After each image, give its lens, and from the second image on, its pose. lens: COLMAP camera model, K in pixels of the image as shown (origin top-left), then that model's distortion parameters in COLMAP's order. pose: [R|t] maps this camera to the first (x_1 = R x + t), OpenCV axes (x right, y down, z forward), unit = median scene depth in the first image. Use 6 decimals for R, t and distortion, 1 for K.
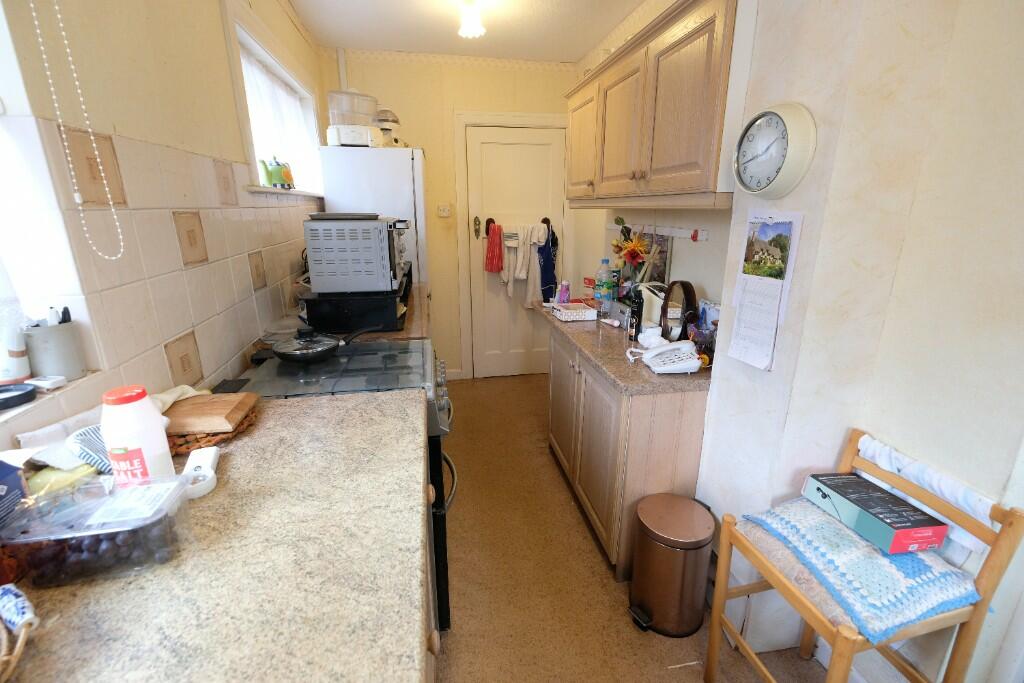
lens RADIAL K [[457.4, 0, 512.0], [0, 457.4, 341.5], [0, 0, 1]] dist [-0.004607, -0.000165]
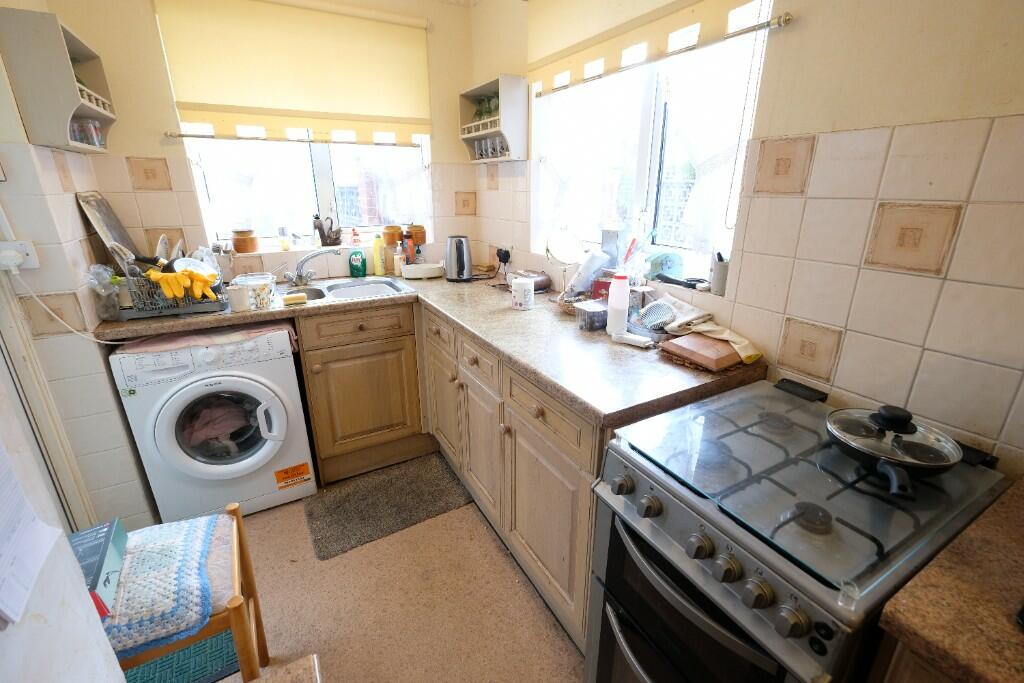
lens RADIAL K [[445.6, 0, 514.5], [0, 445.6, 340.8], [0, 0, 1]] dist [-0.002433, -0.000120]
pose [[-0.941586, 0.110979, -0.317962, 0.155850], [-0.095679, 0.817084, 0.568524, -0.326207], [0.322896, 0.565736, -0.758736, 1.051447]]
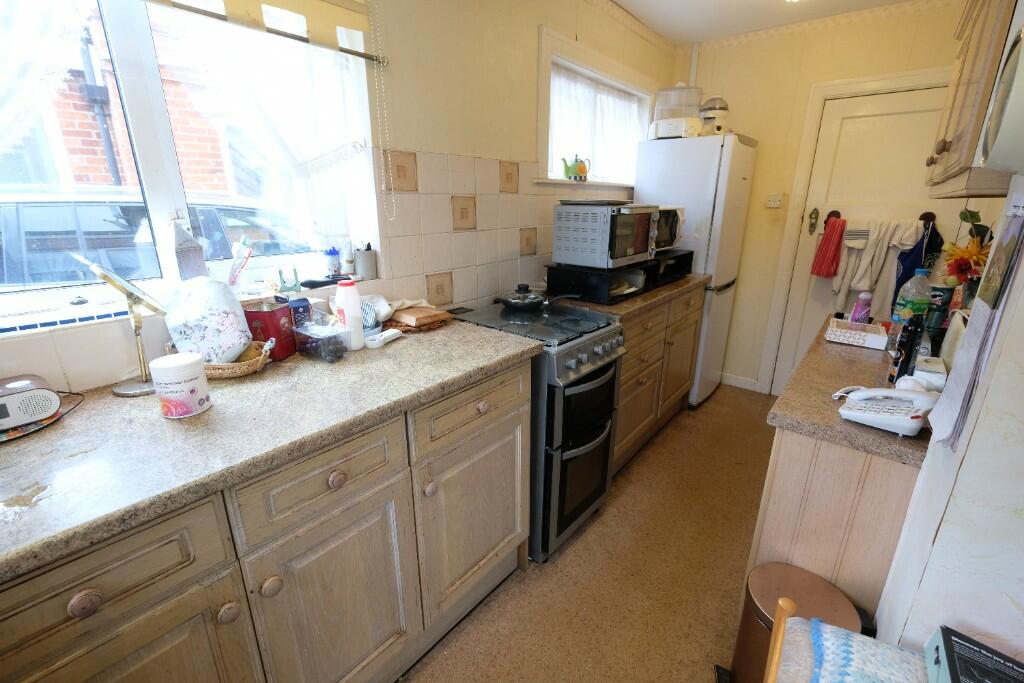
lens RADIAL K [[447.2, 0, 489.2], [0, 447.2, 337.3], [0, 0, 1]] dist [-0.003054, -0.000168]
pose [[0.620200, 0.235927, -0.748125, 0.425895], [-0.225862, 0.967021, 0.117717, -0.011053], [0.751225, 0.095965, 0.653033, 0.074255]]
